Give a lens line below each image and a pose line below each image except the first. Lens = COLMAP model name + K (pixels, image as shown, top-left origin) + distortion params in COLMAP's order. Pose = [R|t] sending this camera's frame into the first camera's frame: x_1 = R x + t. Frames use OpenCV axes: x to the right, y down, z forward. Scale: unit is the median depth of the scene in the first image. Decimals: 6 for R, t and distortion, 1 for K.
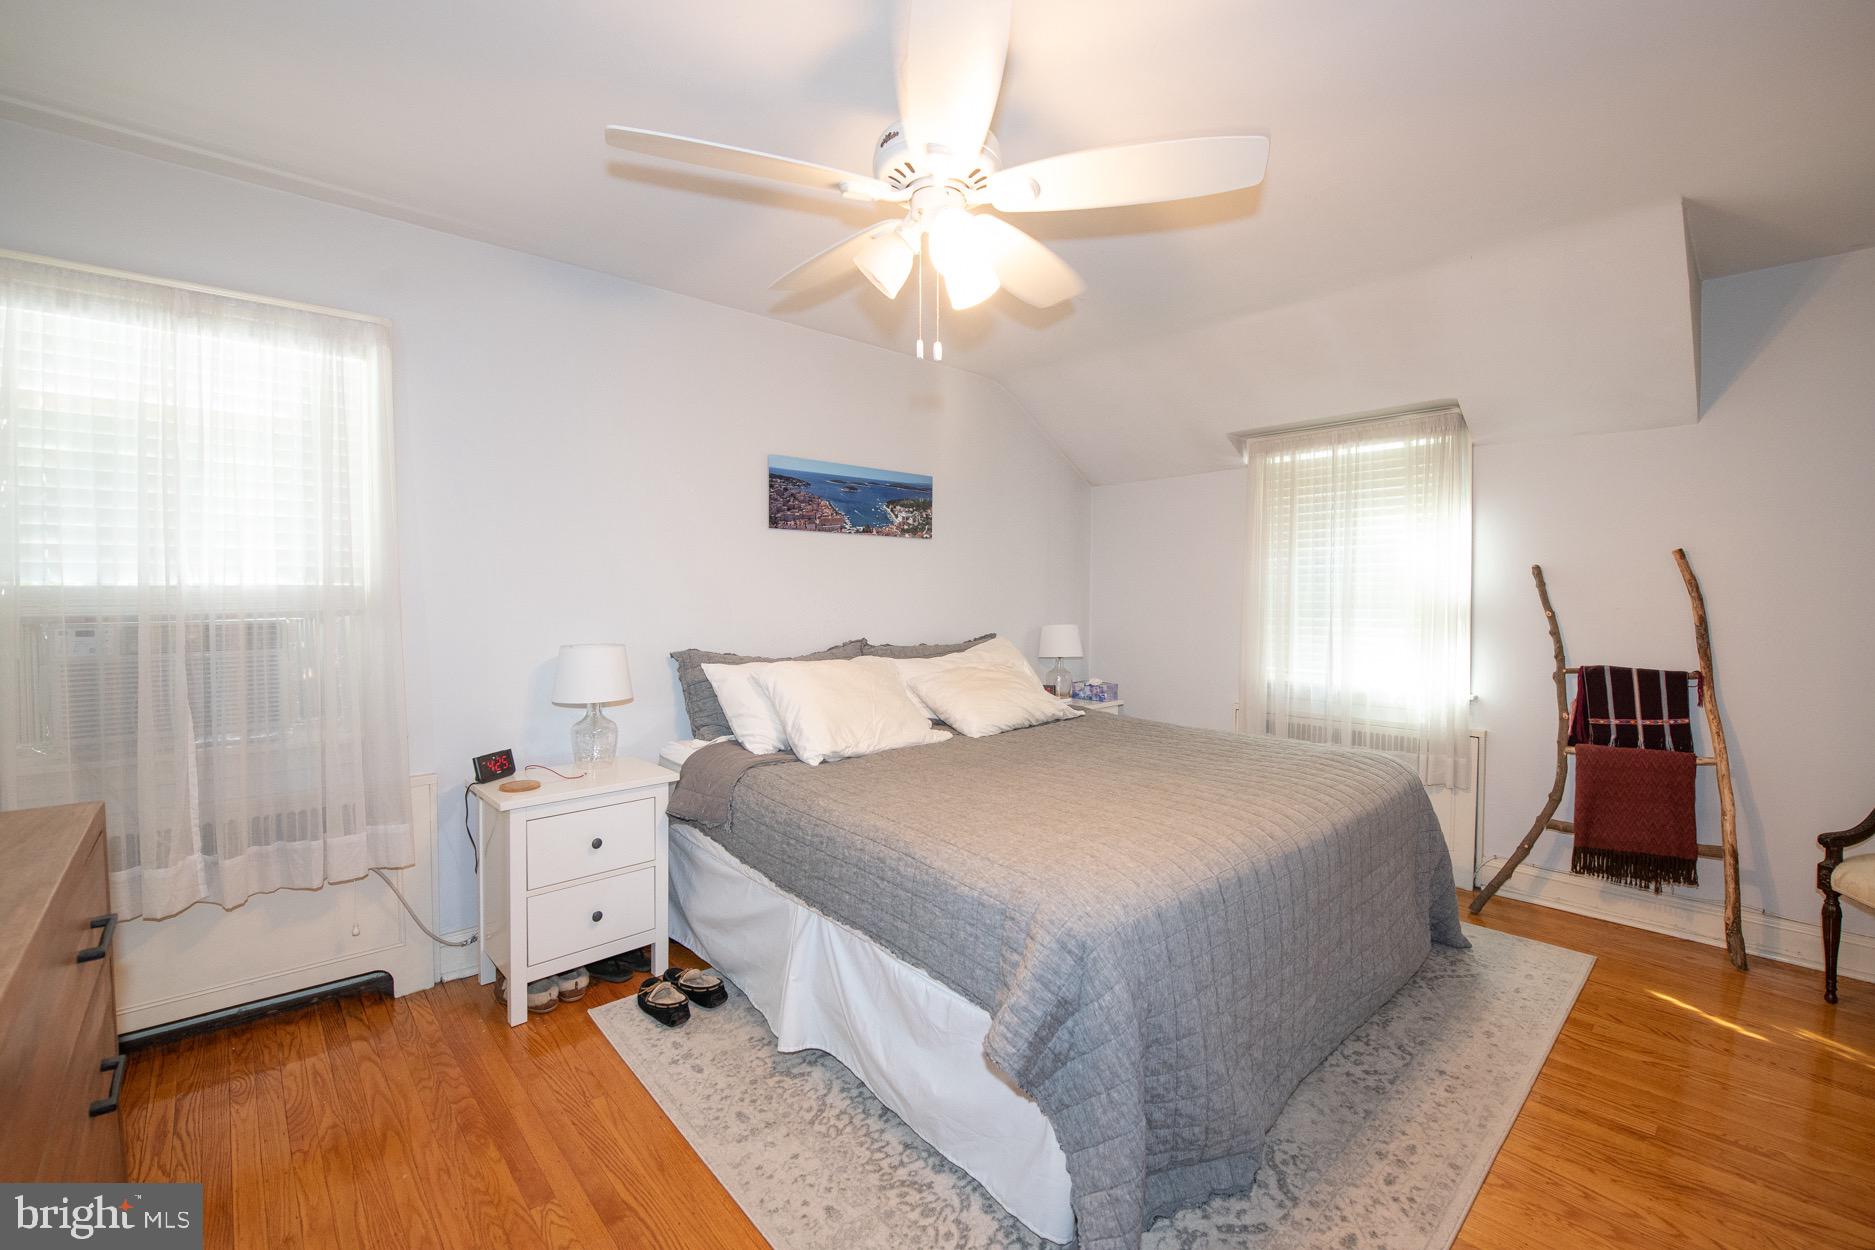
lens RADIAL K [[789.3, 0, 943.0], [0, 789.3, 604.3], [0, 0, 1]] dist [-0.000834, -0.014015]
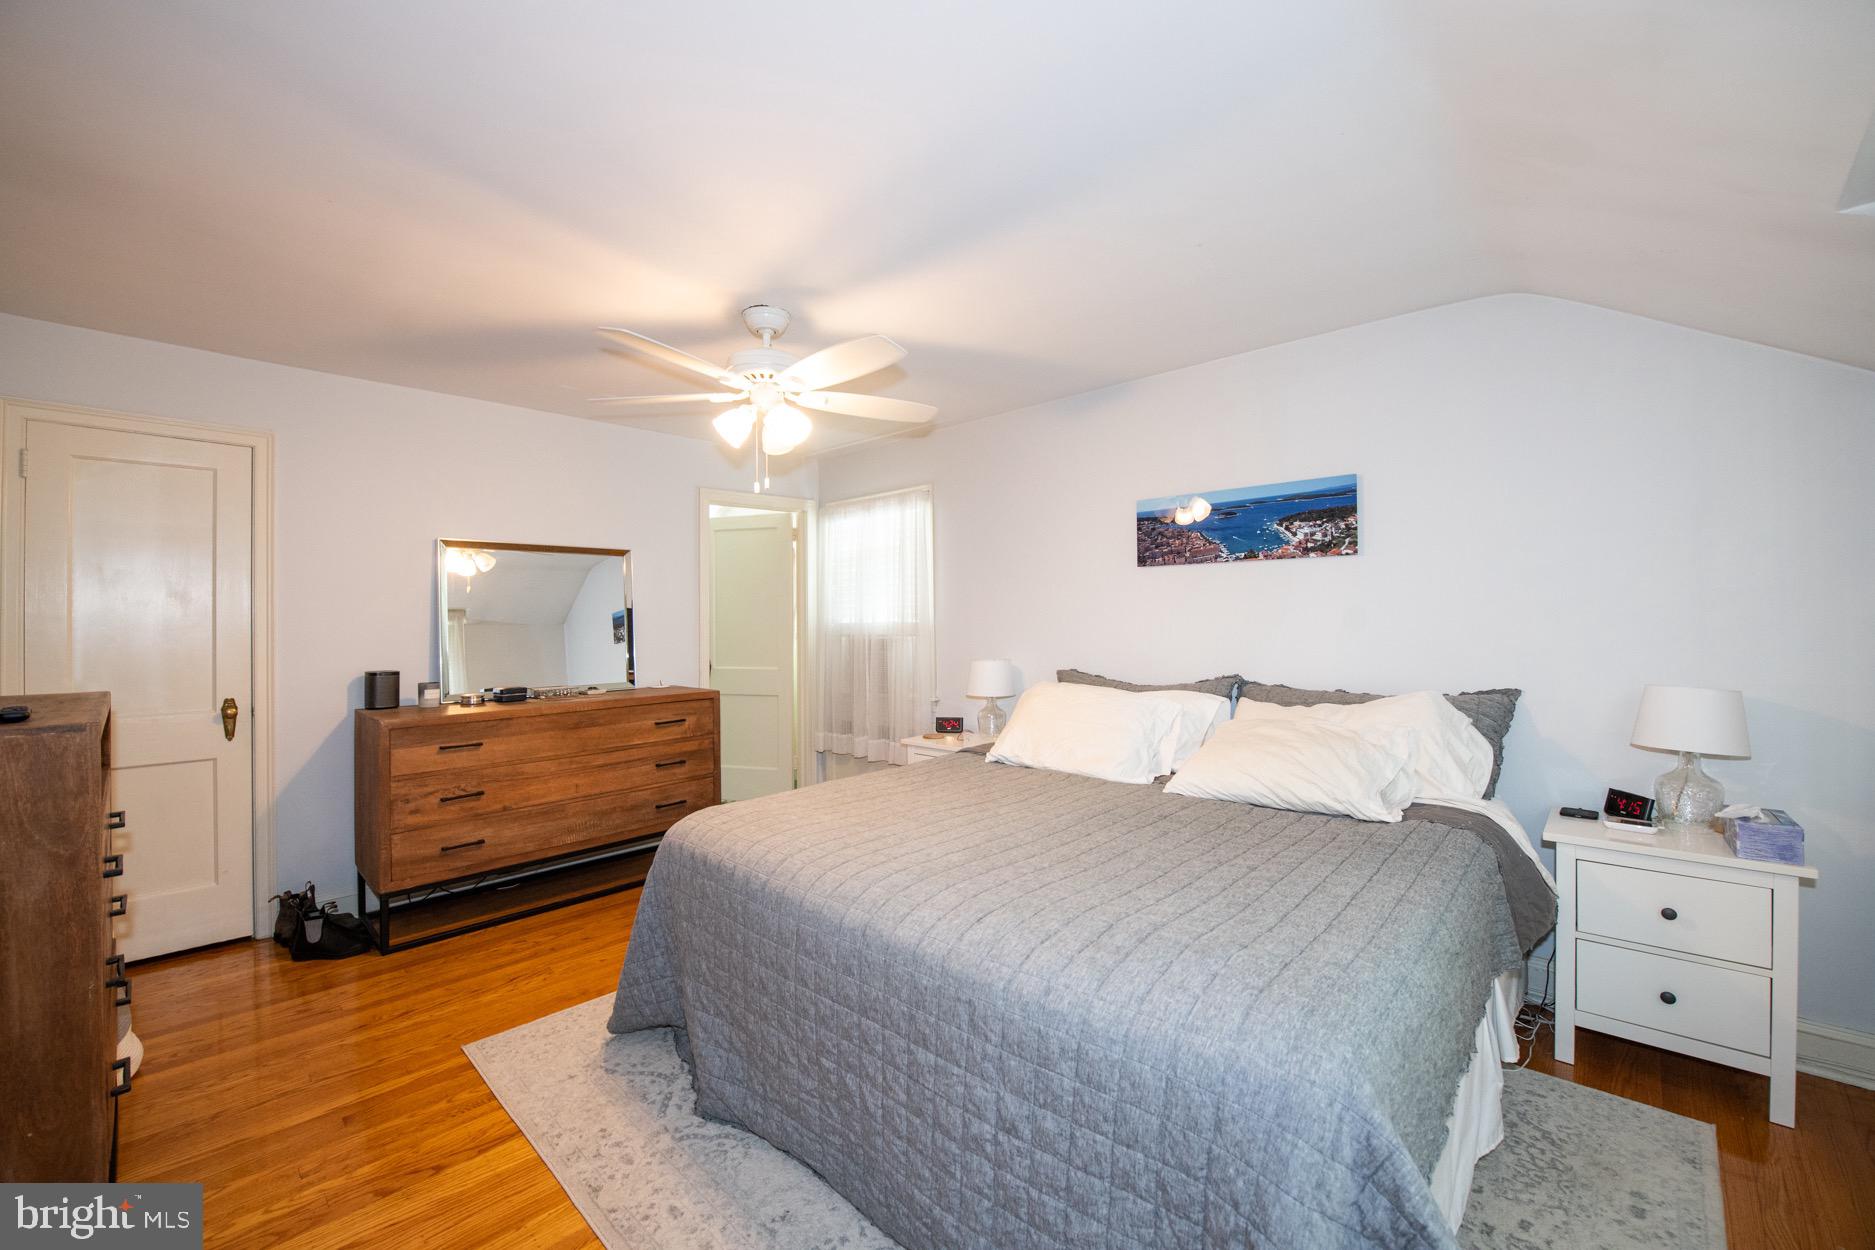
lens RADIAL K [[748.7, 0, 951.5], [0, 748.7, 610.6], [0, 0, 1]] dist [-0.013211, -0.004059]
pose [[0.068282, -0.009027, -0.997625, 0.739683], [-0.004337, 0.999947, -0.009345, -0.021929], [0.997657, 0.004965, 0.068239, 0.606887]]
